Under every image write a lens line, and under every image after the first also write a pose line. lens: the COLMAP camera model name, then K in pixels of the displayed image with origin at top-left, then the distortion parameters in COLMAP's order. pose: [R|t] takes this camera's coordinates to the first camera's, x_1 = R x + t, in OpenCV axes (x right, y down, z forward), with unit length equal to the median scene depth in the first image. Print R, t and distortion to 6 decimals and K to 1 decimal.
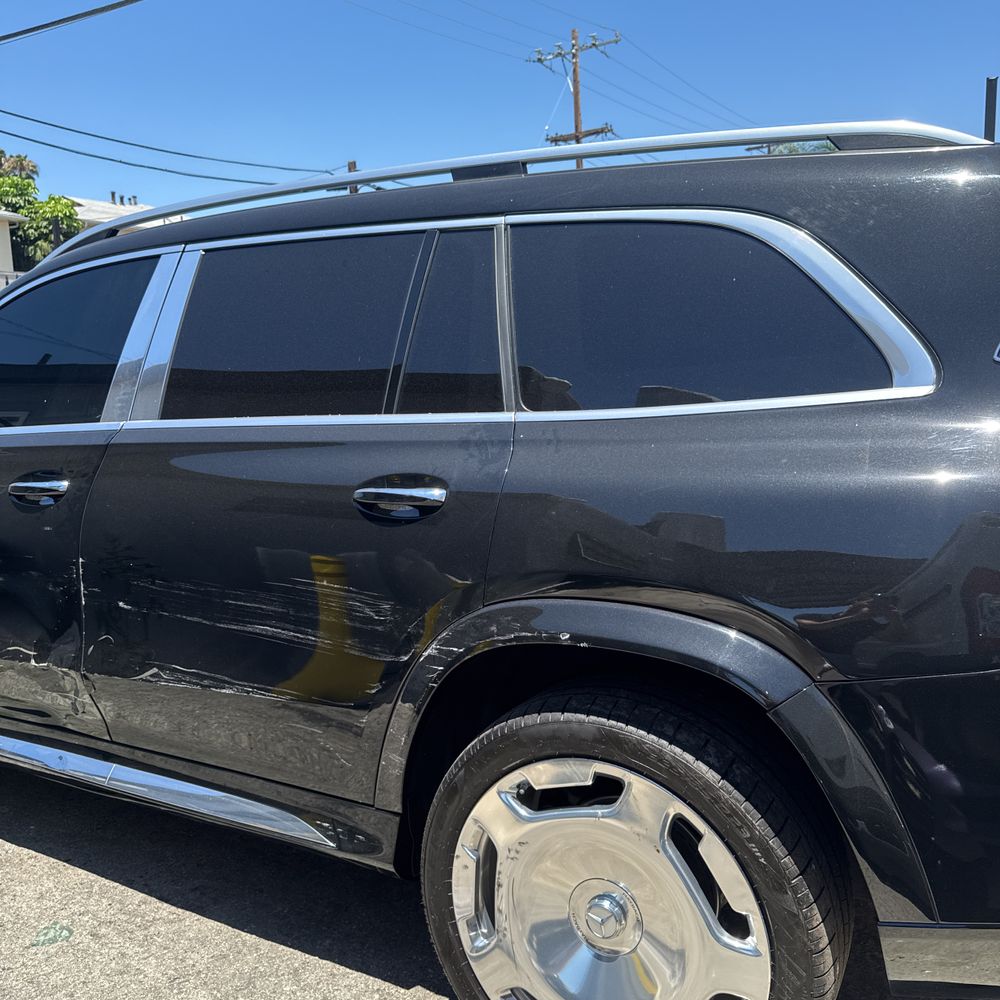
lens RADIAL K [[939.2, 0, 495.6], [0, 939.2, 496.2], [0, 0, 1]] dist [0.129512, -0.204079]
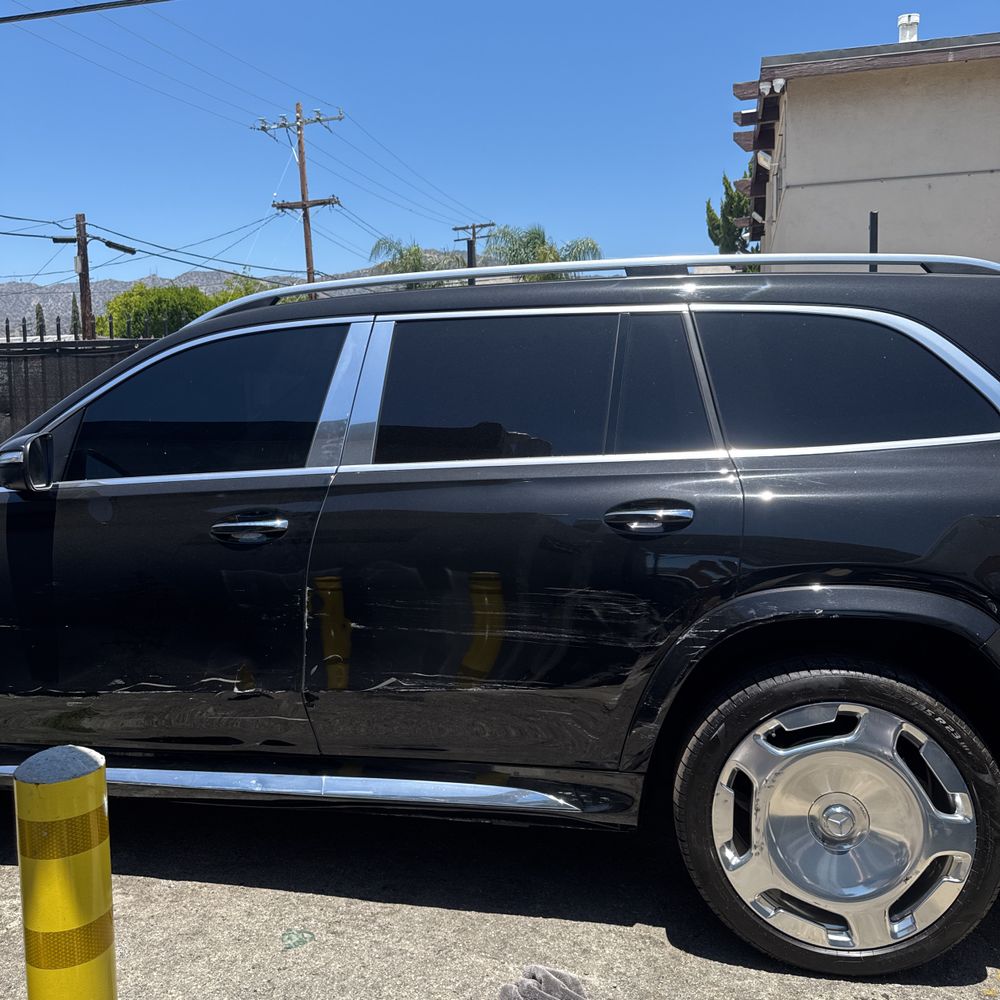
lens RADIAL K [[946.9, 0, 500.6], [0, 946.9, 486.0], [0, 0, 1]] dist [0.140667, -0.262705]
pose [[0.954596, -0.013484, 0.297598, -0.552043], [0.036927, 0.996627, -0.073293, 0.037261], [-0.295606, 0.080955, 0.951874, -0.145020]]
